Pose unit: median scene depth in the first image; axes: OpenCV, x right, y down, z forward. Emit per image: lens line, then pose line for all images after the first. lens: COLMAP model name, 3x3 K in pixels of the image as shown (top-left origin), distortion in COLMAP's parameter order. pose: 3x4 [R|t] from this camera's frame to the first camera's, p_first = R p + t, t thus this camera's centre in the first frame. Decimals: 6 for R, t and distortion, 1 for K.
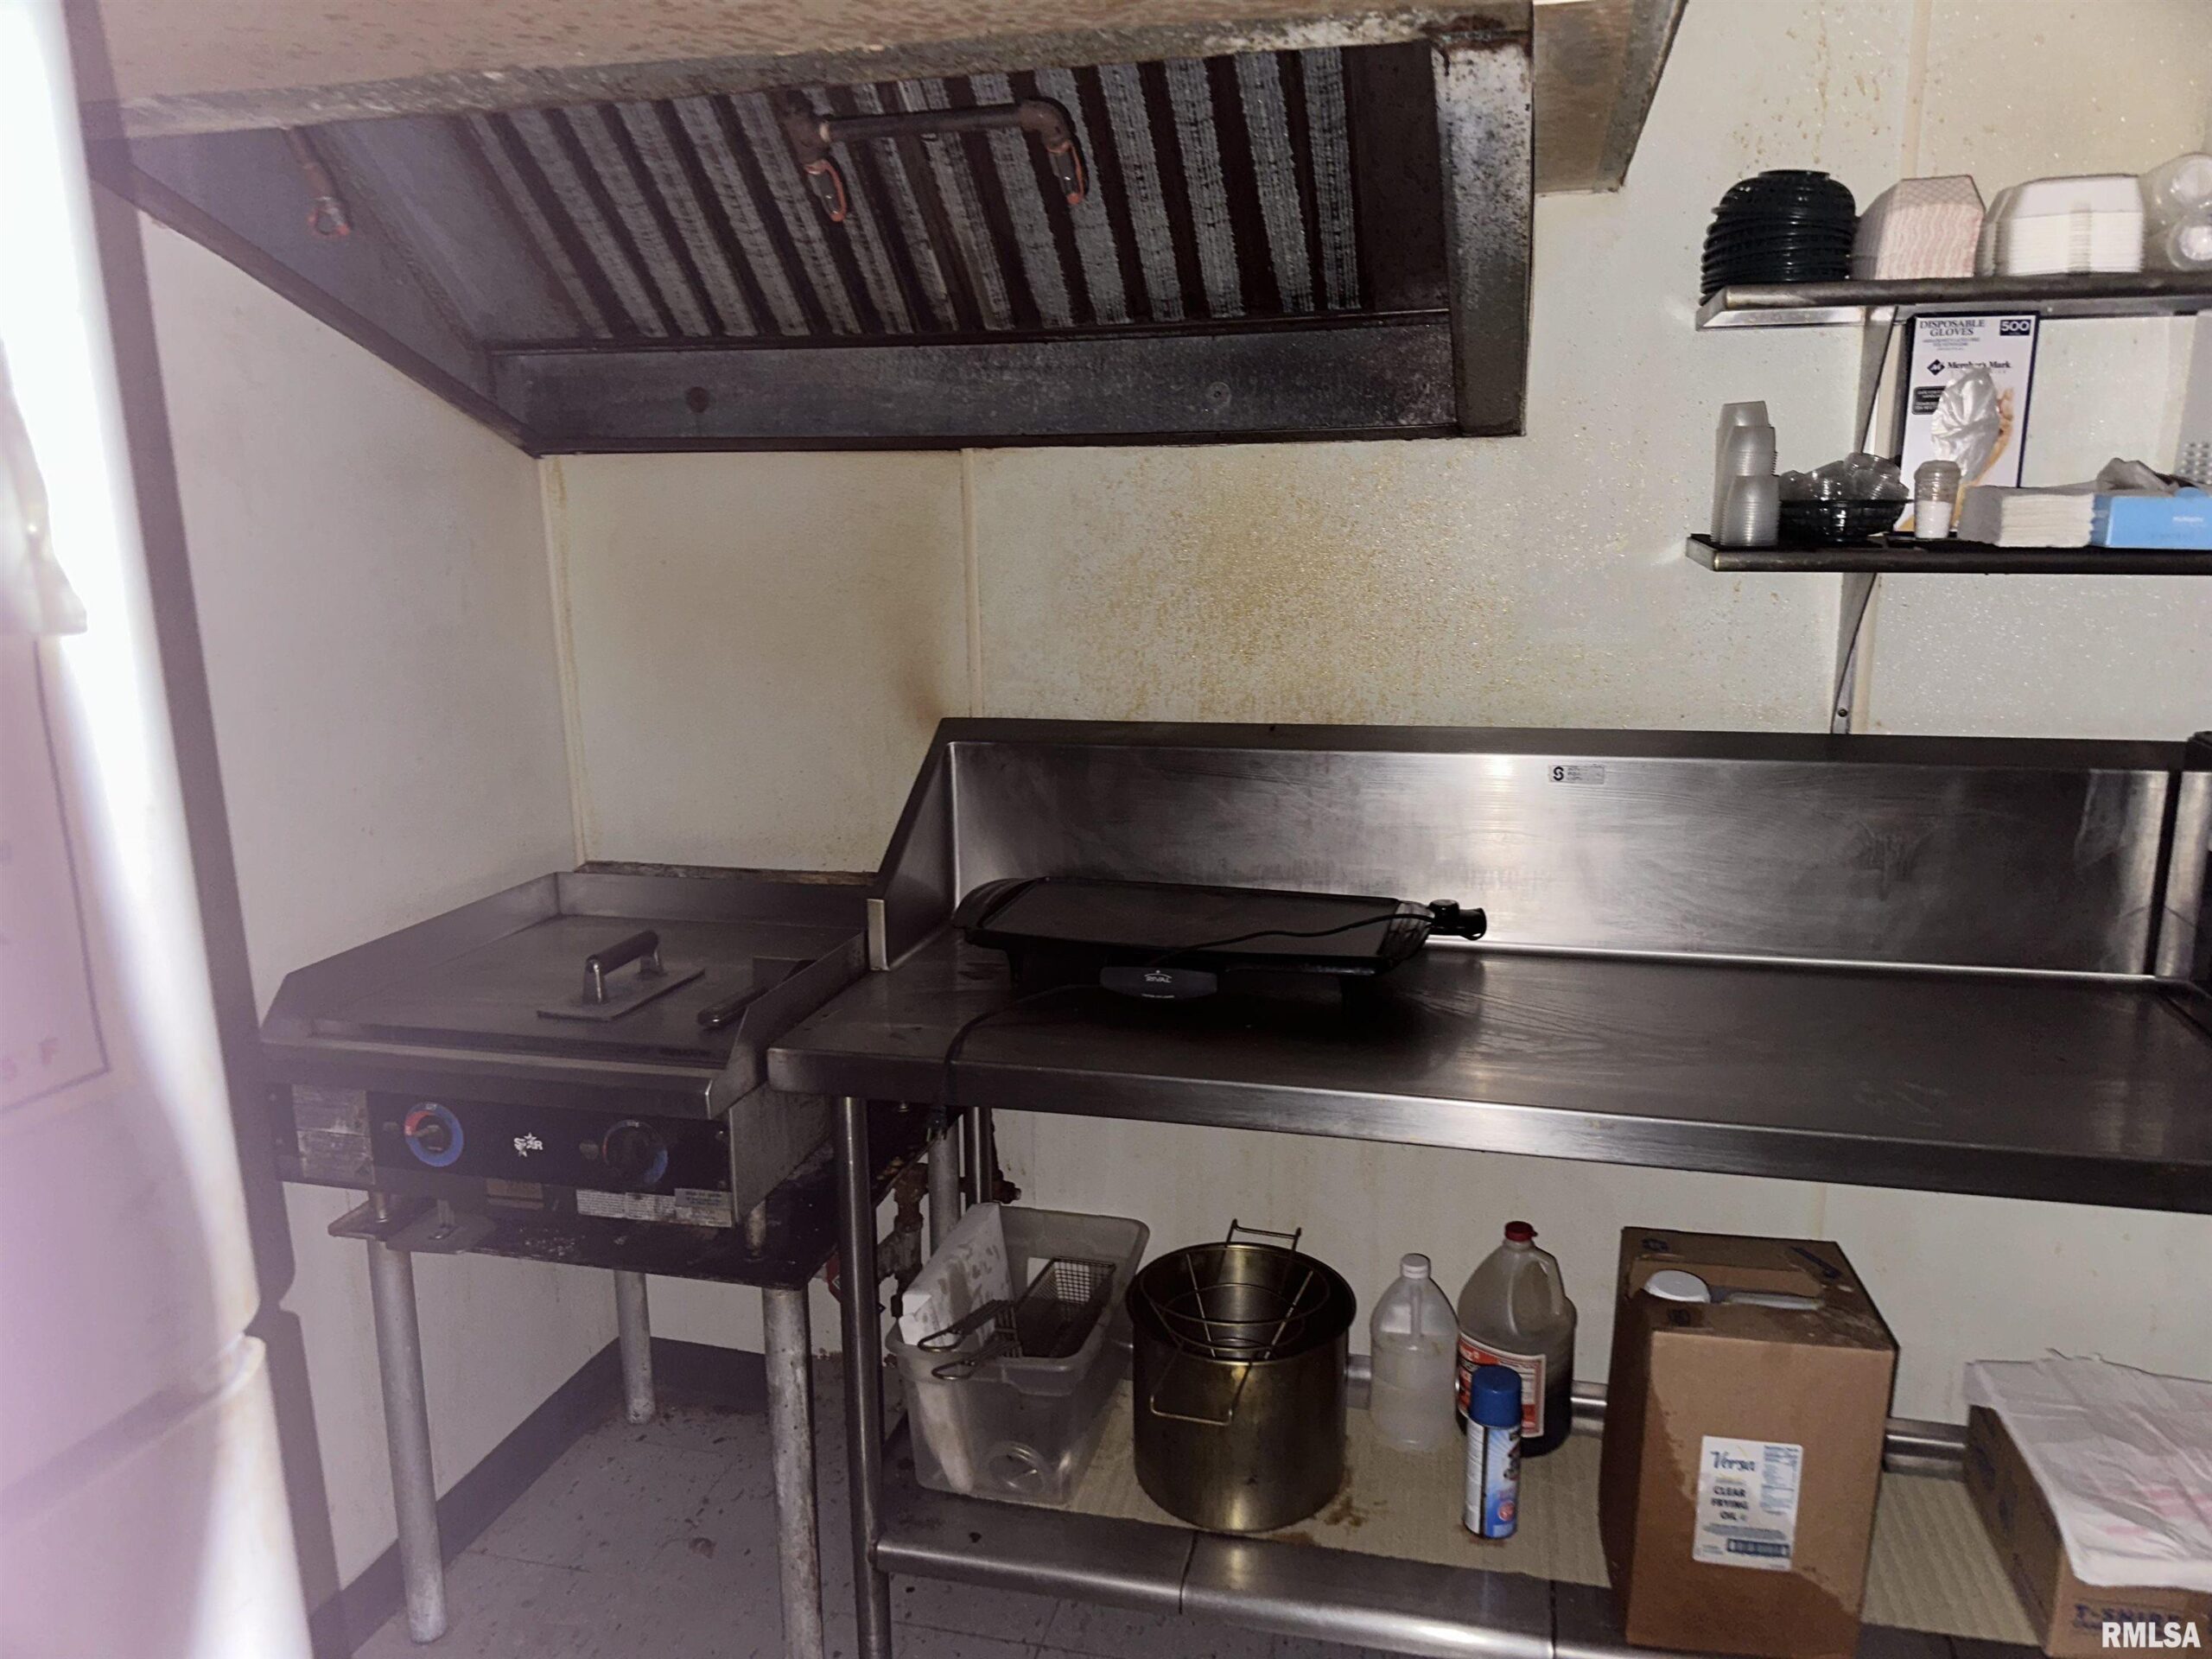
lens RADIAL K [[1572.0, 0, 1158.5], [0, 1572.0, 826.1], [0, 0, 1]] dist [0.183873, -0.149719]
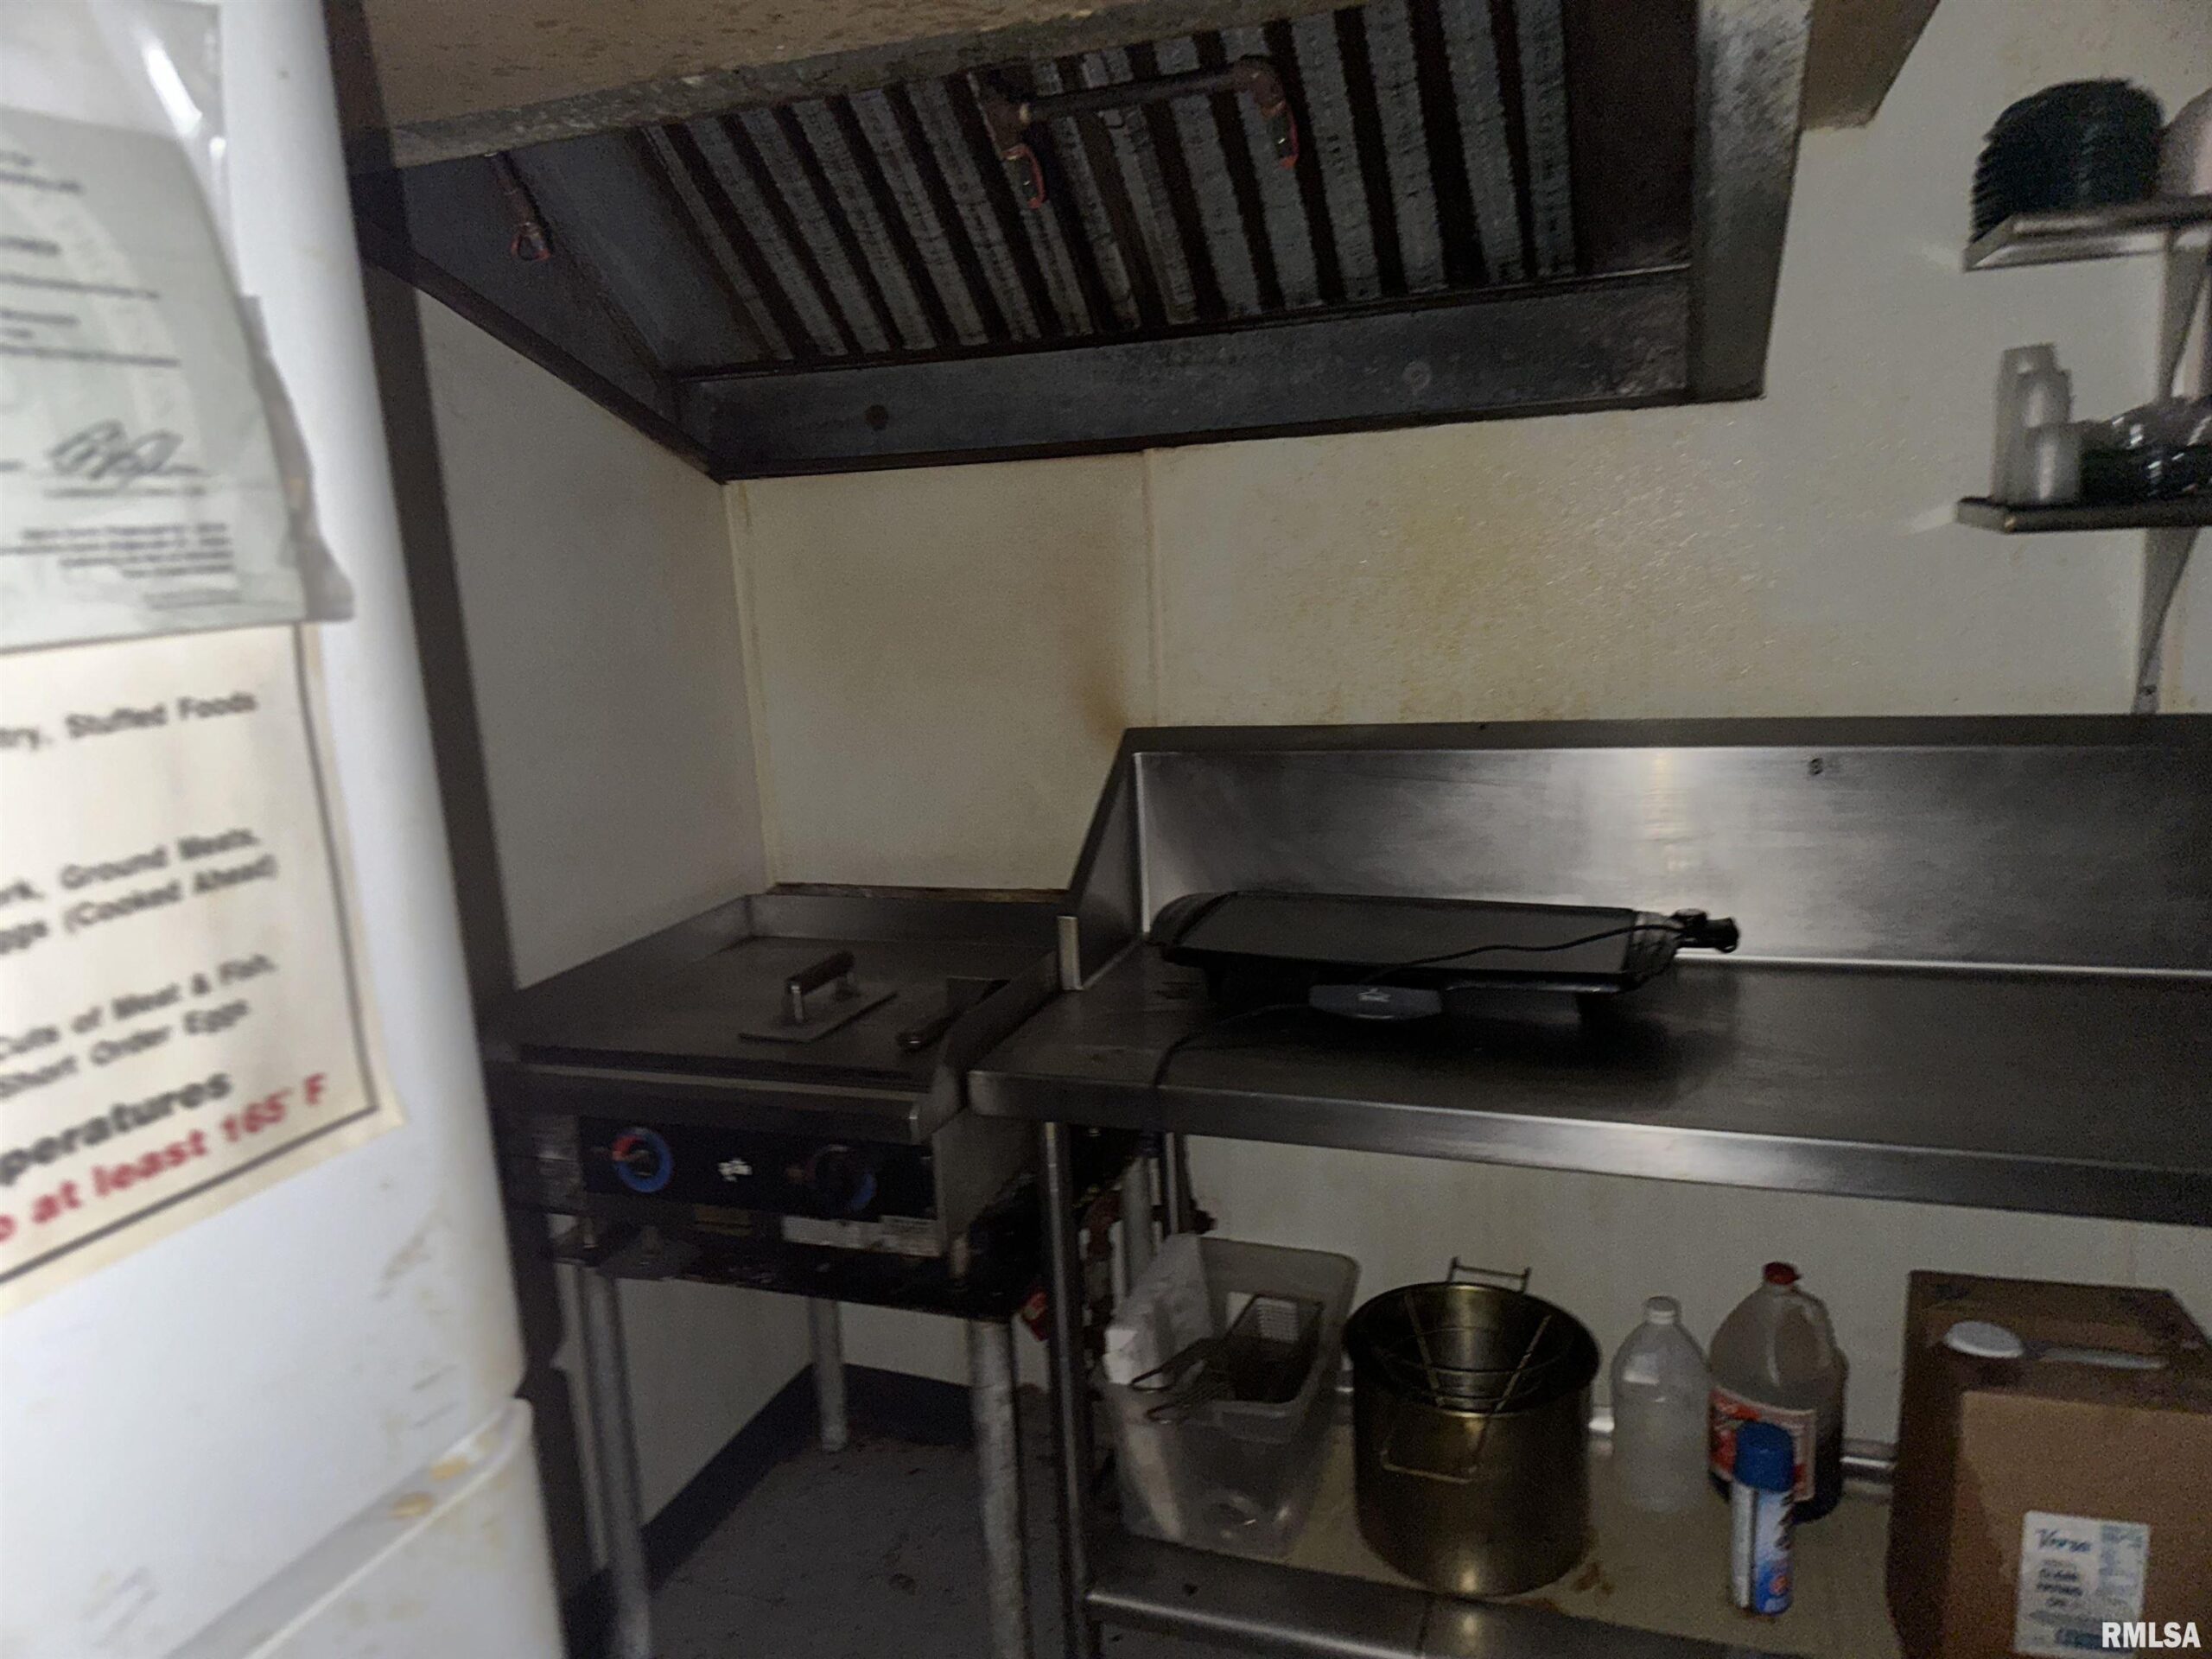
lens RADIAL K [[1516.3, 0, 1106.0], [0, 1516.3, 829.5], [0, 0, 1]] dist [0.159045, -0.086288]
pose [[0.995402, -0.021978, -0.093226, -0.067025], [0.020513, 0.999651, -0.016640, 0.009112], [0.093559, 0.014651, 0.995506, 0.078332]]
